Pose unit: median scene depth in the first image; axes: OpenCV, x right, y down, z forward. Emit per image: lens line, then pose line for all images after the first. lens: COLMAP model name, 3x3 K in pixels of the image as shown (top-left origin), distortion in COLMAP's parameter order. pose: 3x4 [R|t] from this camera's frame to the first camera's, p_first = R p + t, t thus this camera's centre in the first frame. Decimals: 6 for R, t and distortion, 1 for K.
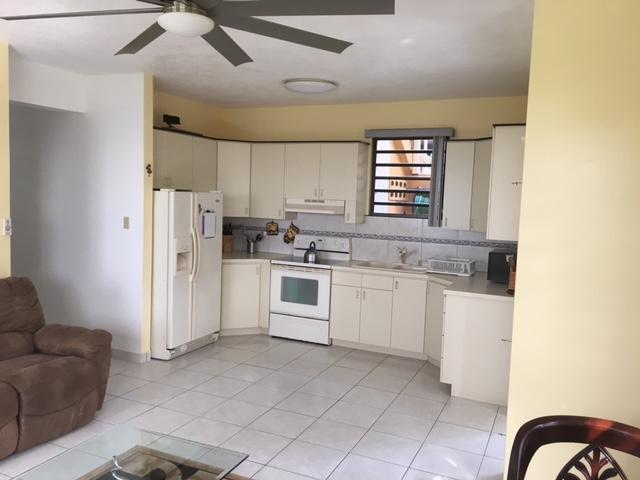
lens RADIAL K [[540.3, 0, 320.0], [0, 540.3, 240.0], [0, 0, 1]] dist [0.120987, -0.001496]
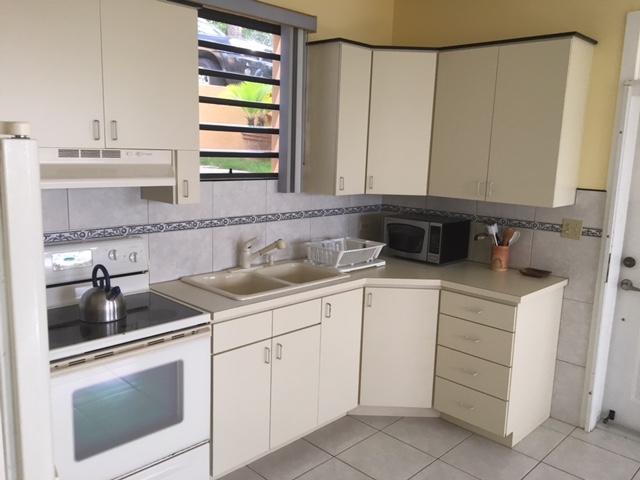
lens RADIAL K [[540.3, 0, 320.0], [0, 540.3, 240.0], [0, 0, 1]] dist [0.120987, -0.001496]
pose [[0.333433, -0.187547, 0.923931, -0.313463], [0.056021, 0.982223, 0.179163, -0.074644], [-0.941108, -0.007979, 0.338012, 0.755536]]
